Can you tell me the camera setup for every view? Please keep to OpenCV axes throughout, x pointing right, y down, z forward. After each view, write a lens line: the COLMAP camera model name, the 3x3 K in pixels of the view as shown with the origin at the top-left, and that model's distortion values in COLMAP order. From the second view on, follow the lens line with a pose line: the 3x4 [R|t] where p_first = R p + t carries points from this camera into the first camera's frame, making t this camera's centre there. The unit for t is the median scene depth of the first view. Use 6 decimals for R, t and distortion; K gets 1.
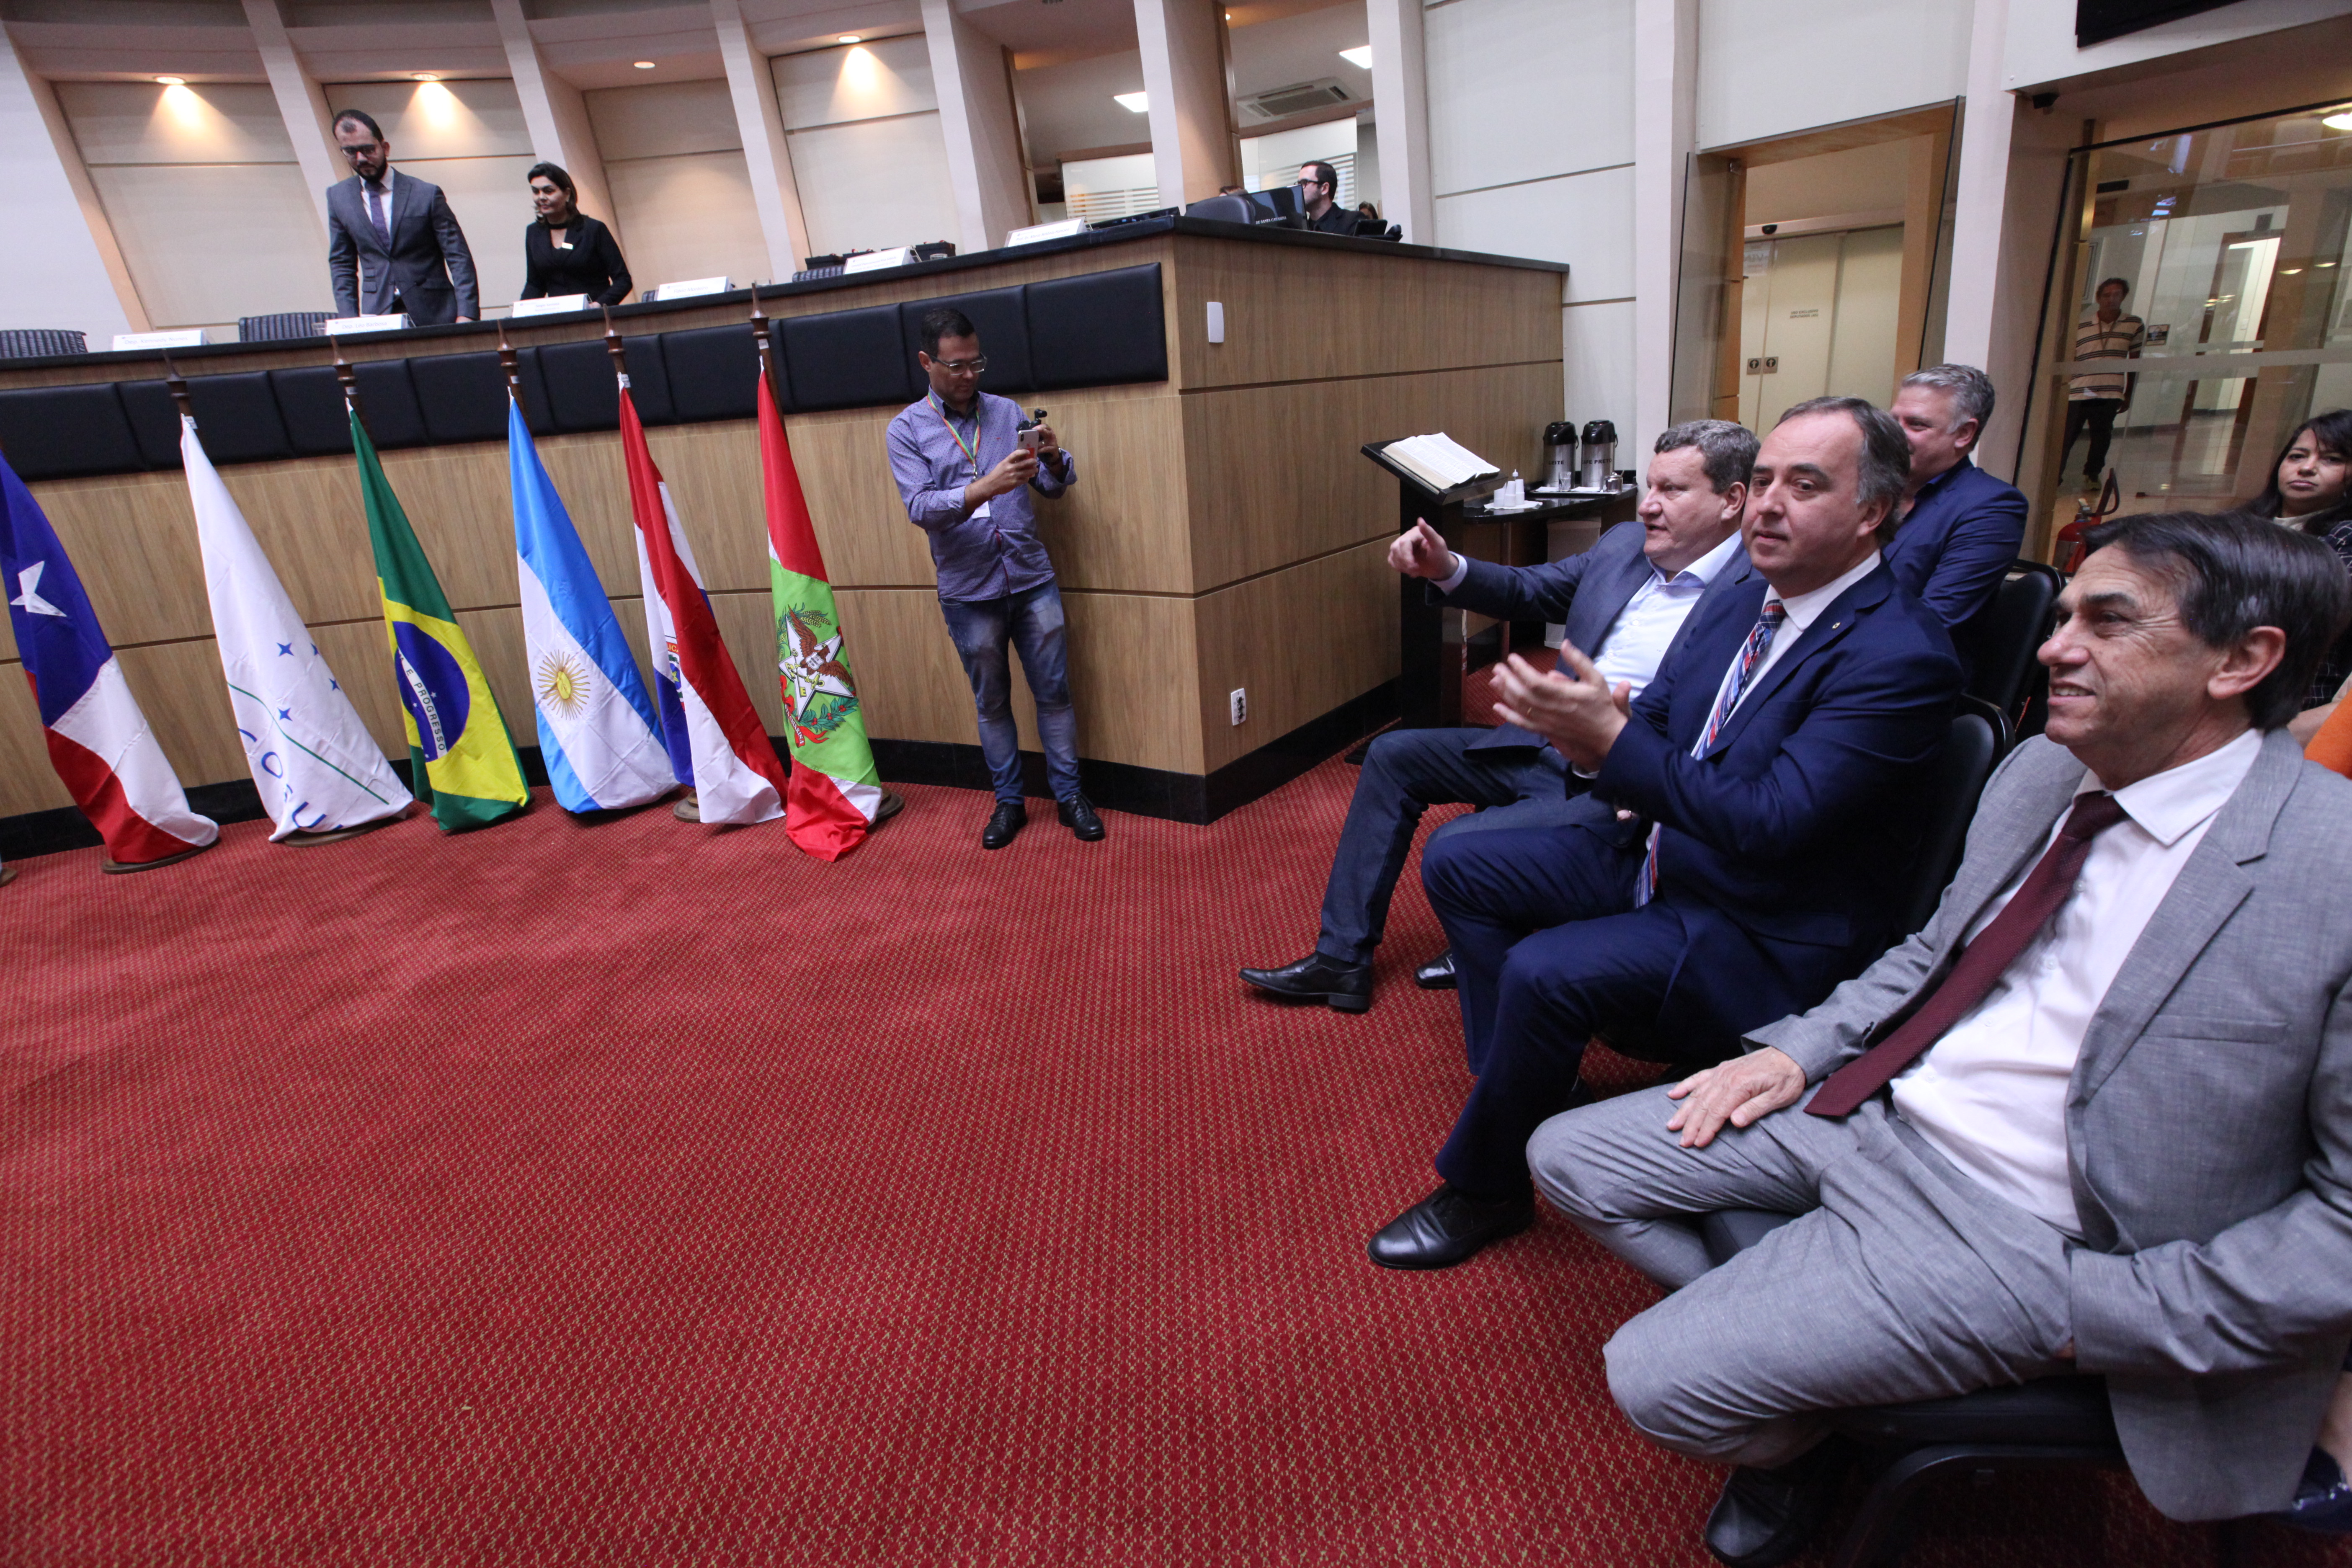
lens RADIAL K [[1072.2, 0, 1106.2], [0, 1072.2, 775.5], [0, 0, 1]] dist [0.034793, 0.000499]
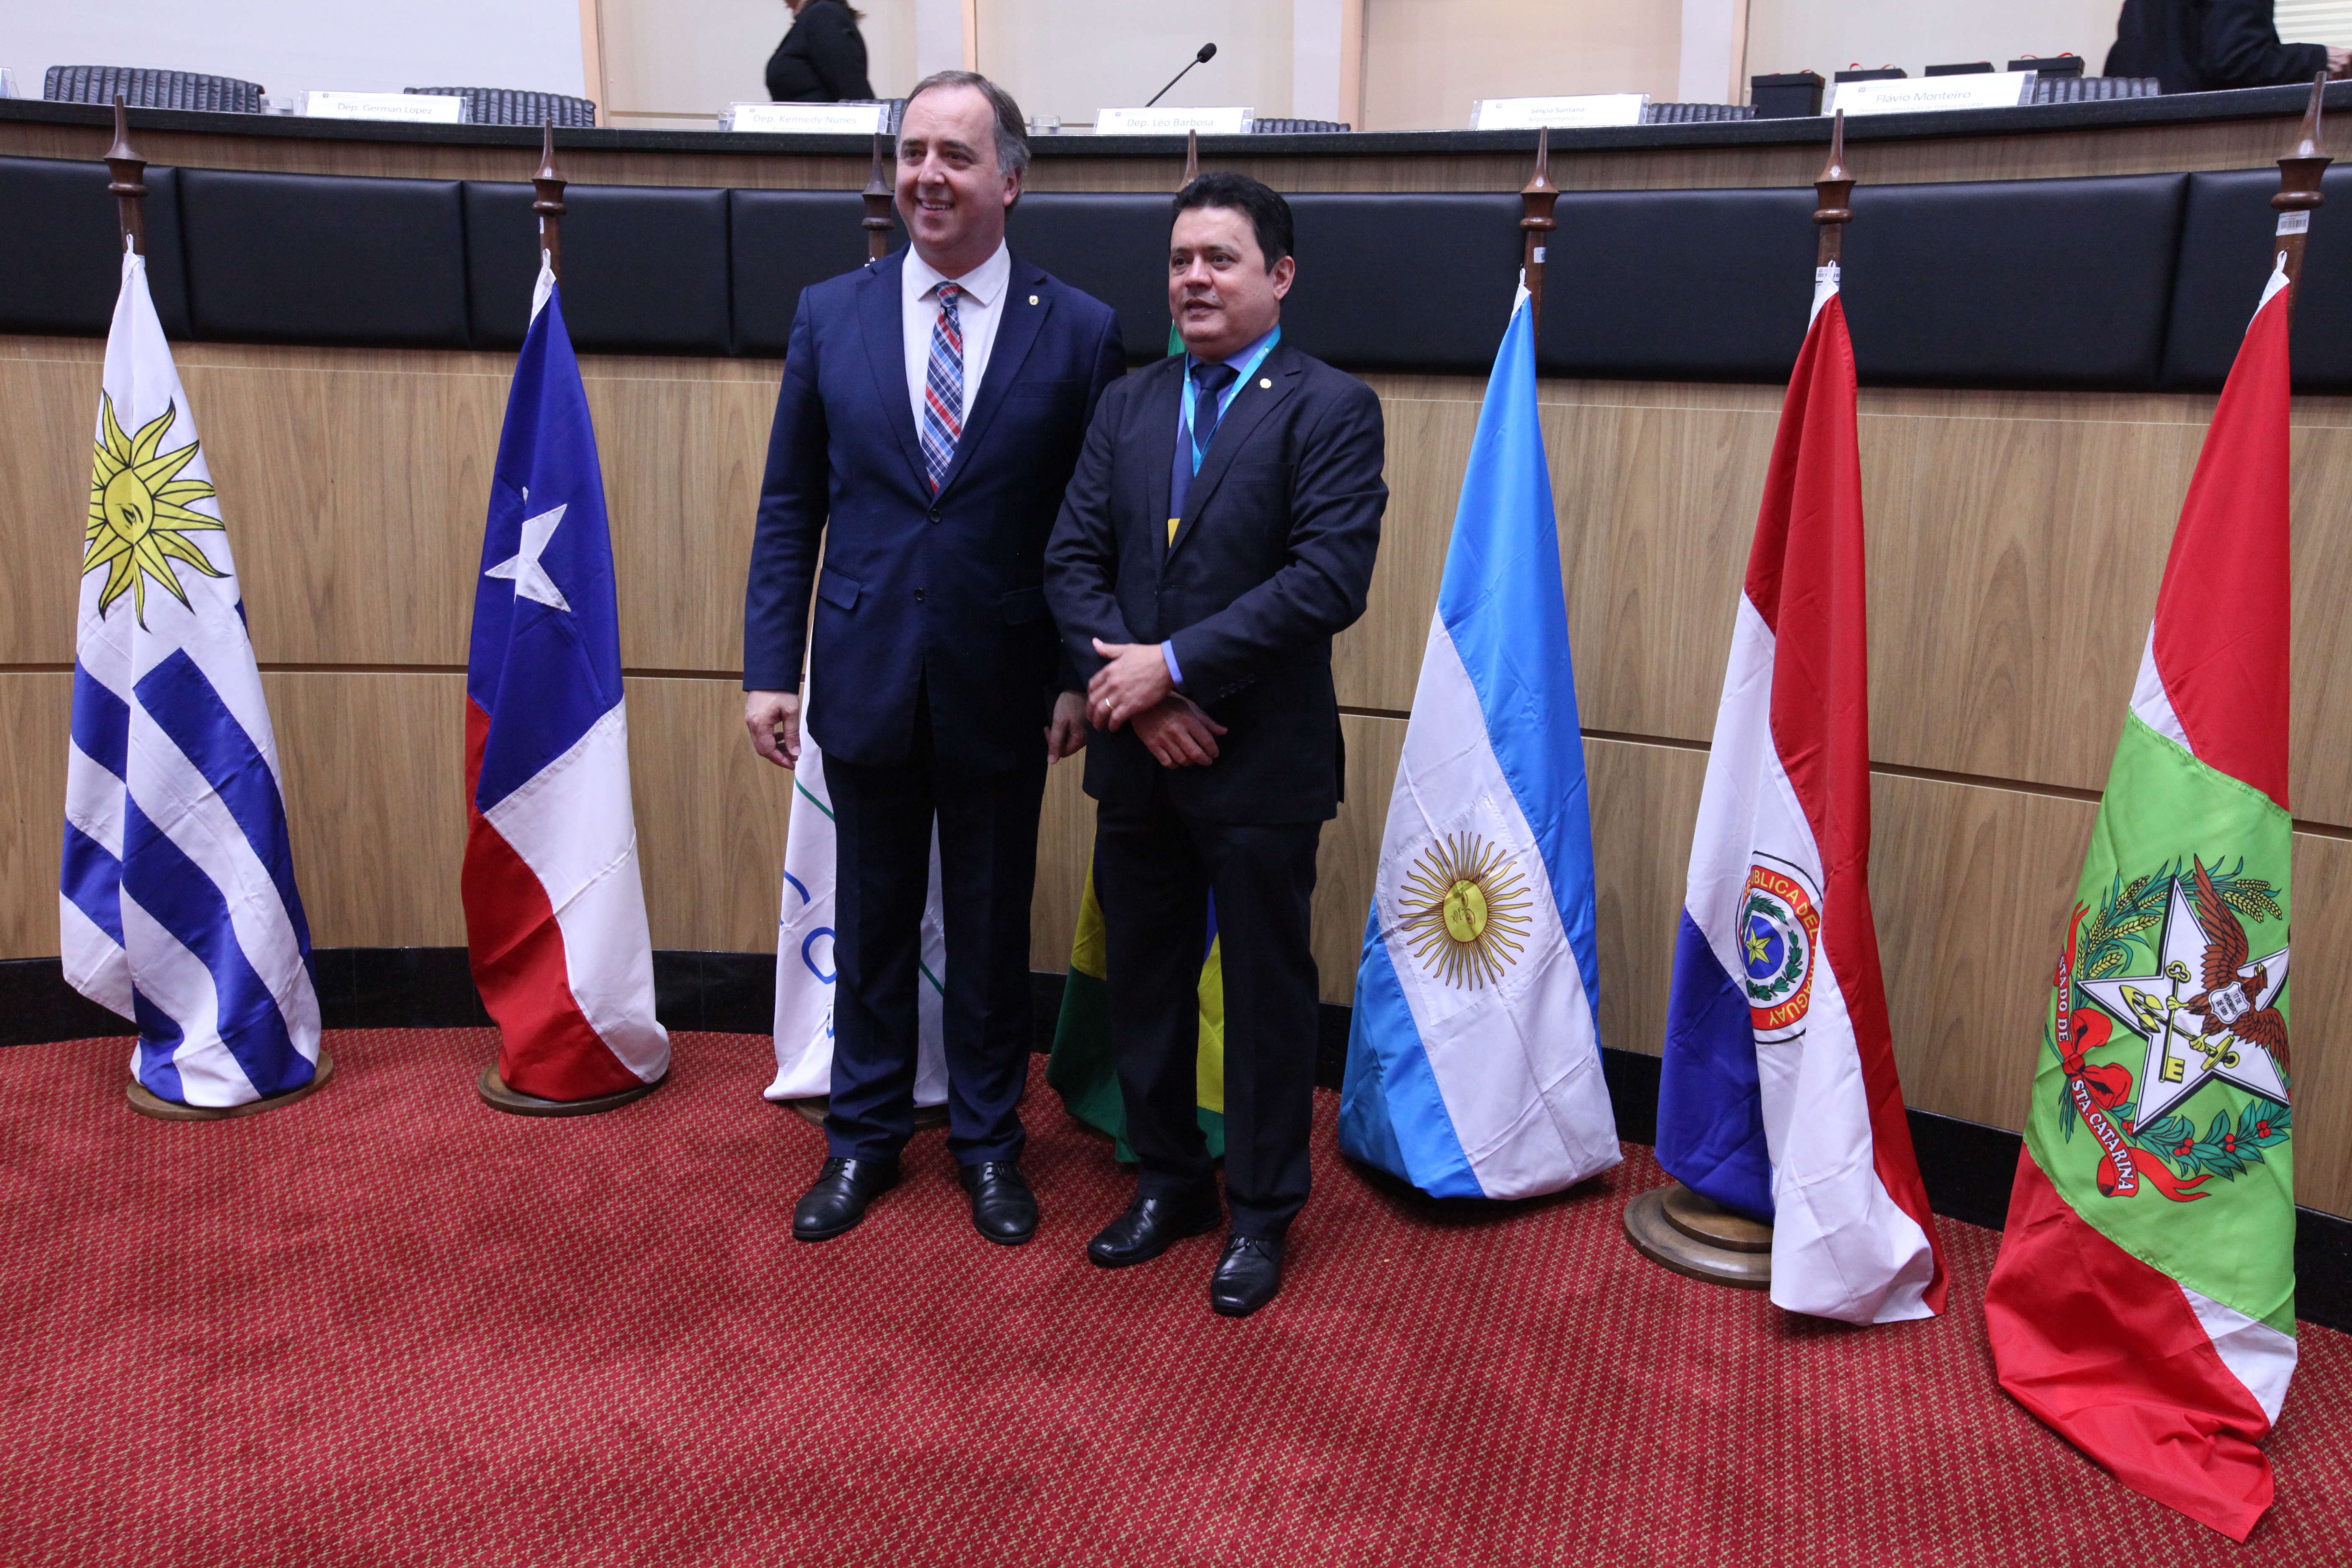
lens RADIAL K [[1907.8, 0, 1173.0], [0, 1907.8, 806.6], [0, 0, 1]] dist [-0.013579, 0.093901]
pose [[0.959374, 0.173669, -0.222355, -0.456423], [-0.193846, 0.978370, -0.072220, -0.045870], [0.205003, 0.112388, 0.972287, 0.202591]]
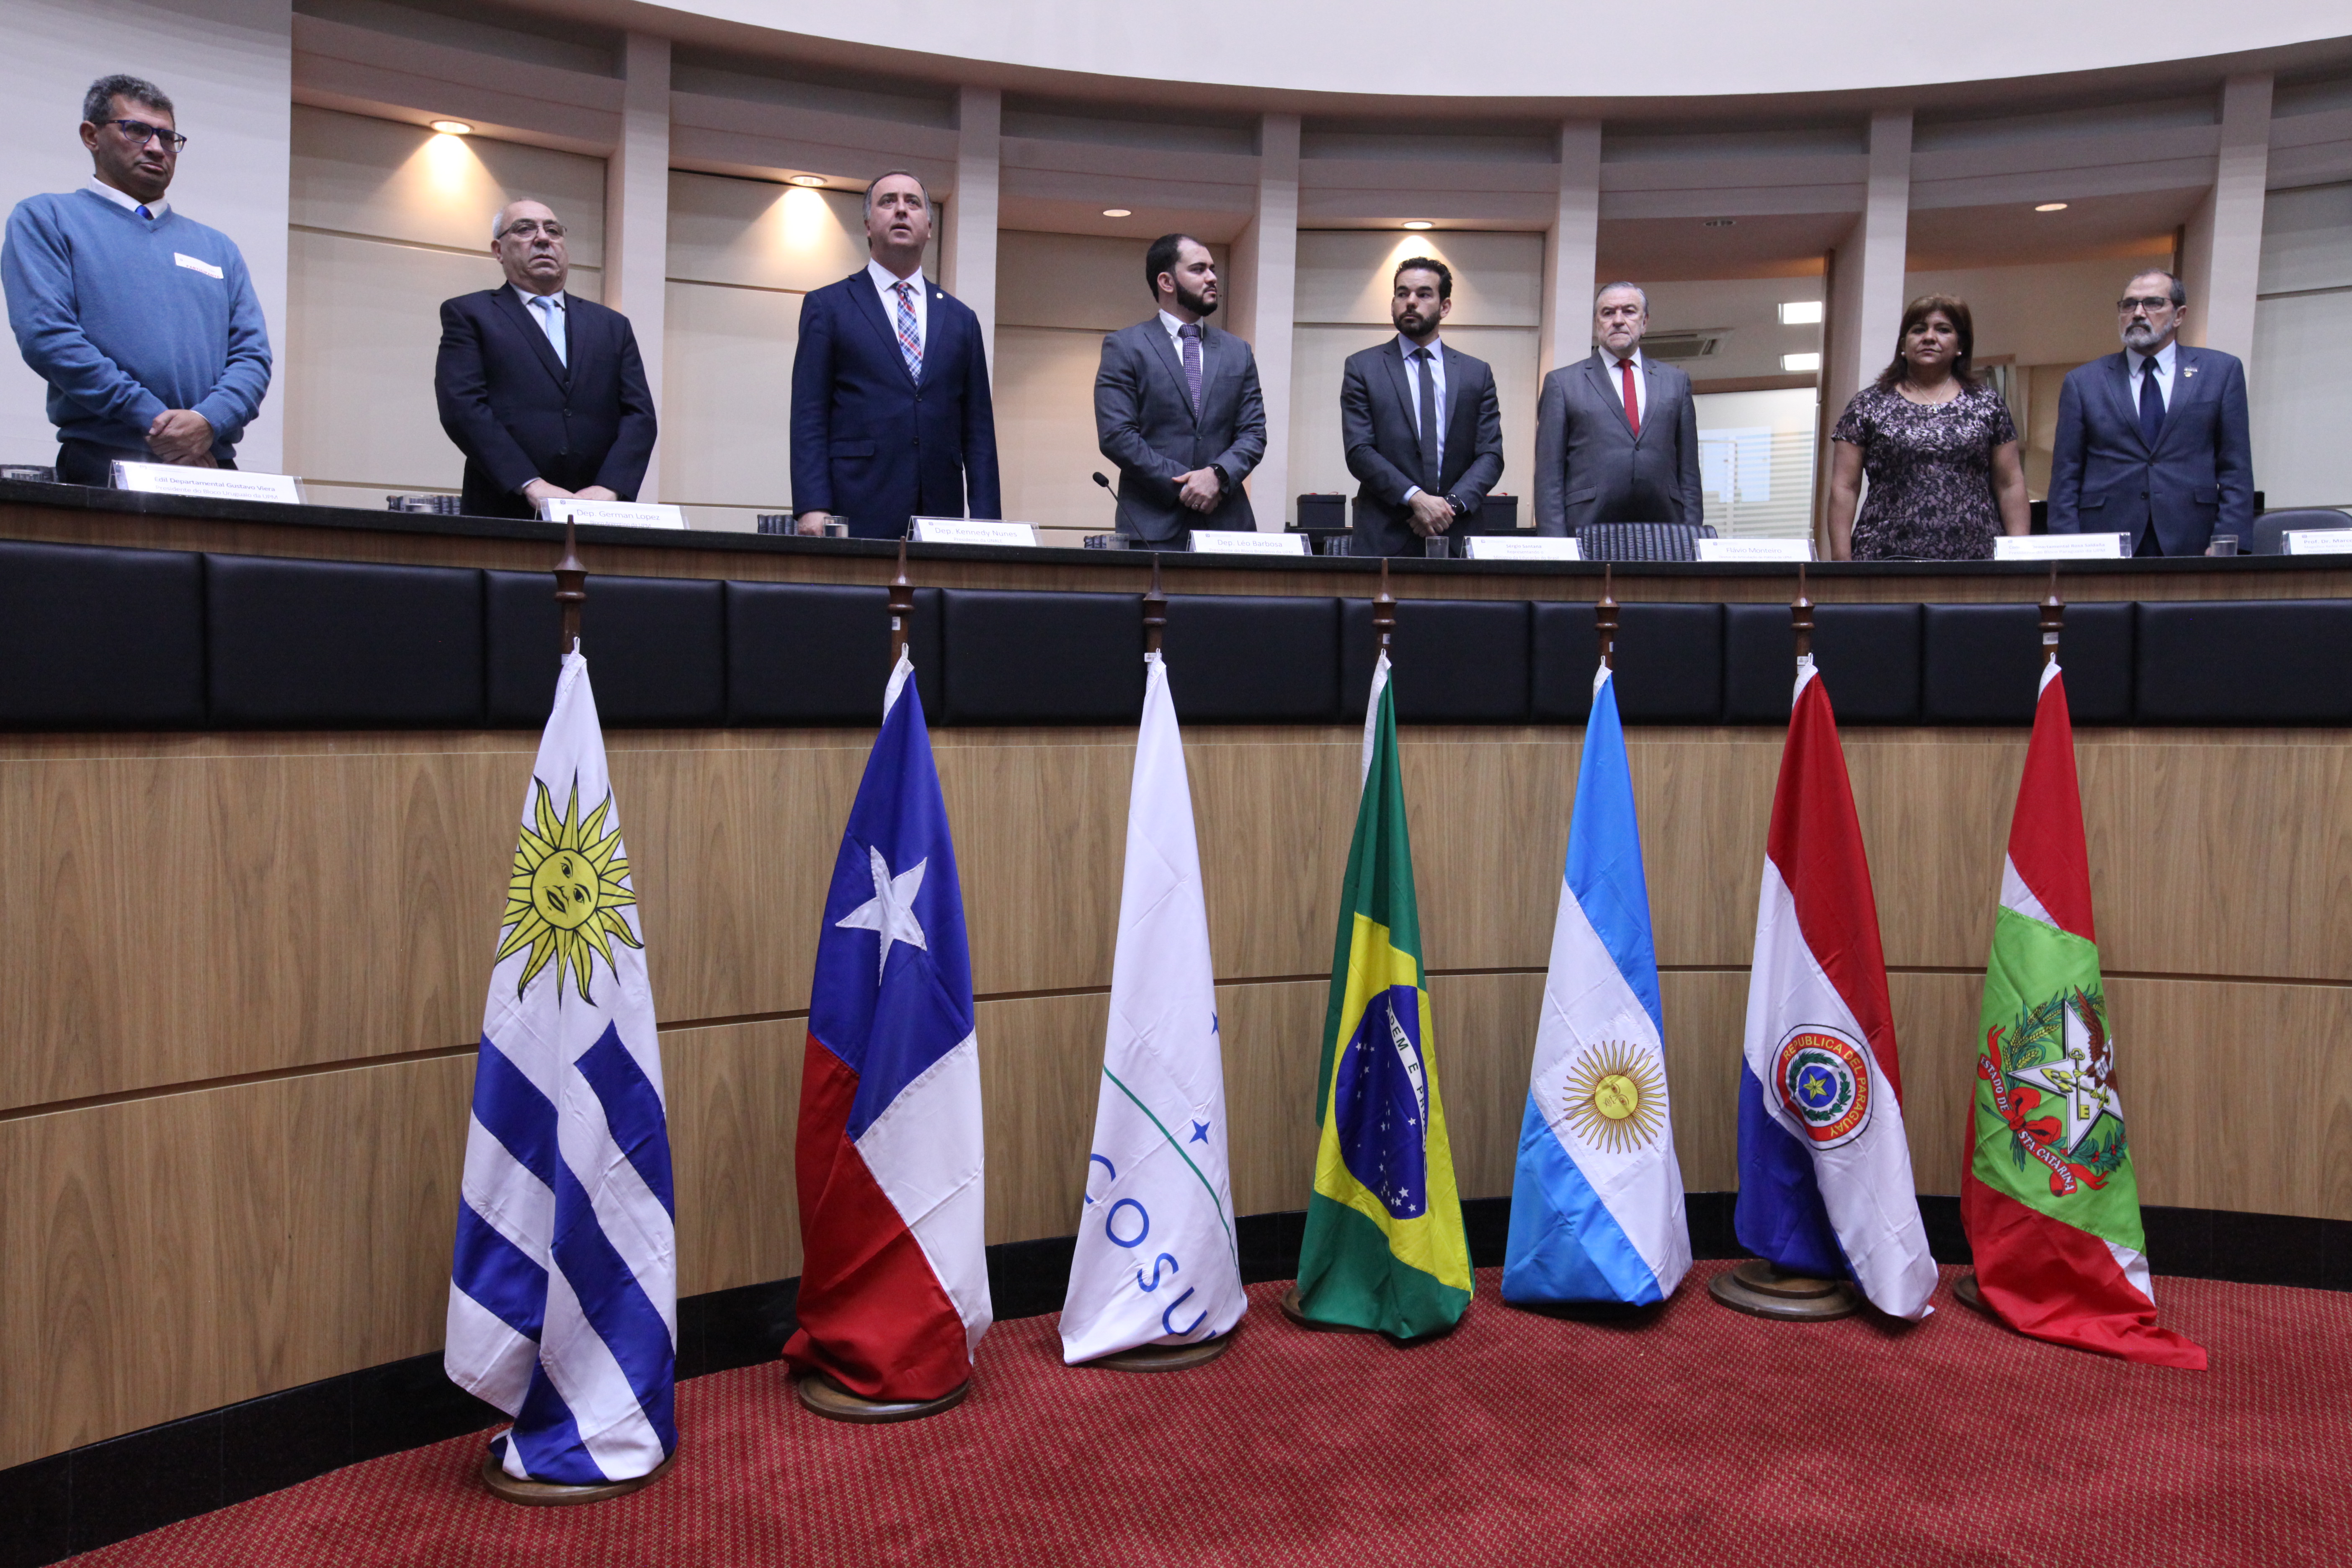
lens RADIAL K [[1907.8, 0, 1173.0], [0, 1907.8, 806.6], [0, 0, 1]] dist [-0.013579, 0.093901]
pose [[0.948307, 0.080754, 0.306908, -1.123200], [0.011114, 0.958039, -0.286423, 0.072144], [-0.317160, 0.275028, 0.907618, 0.020618]]
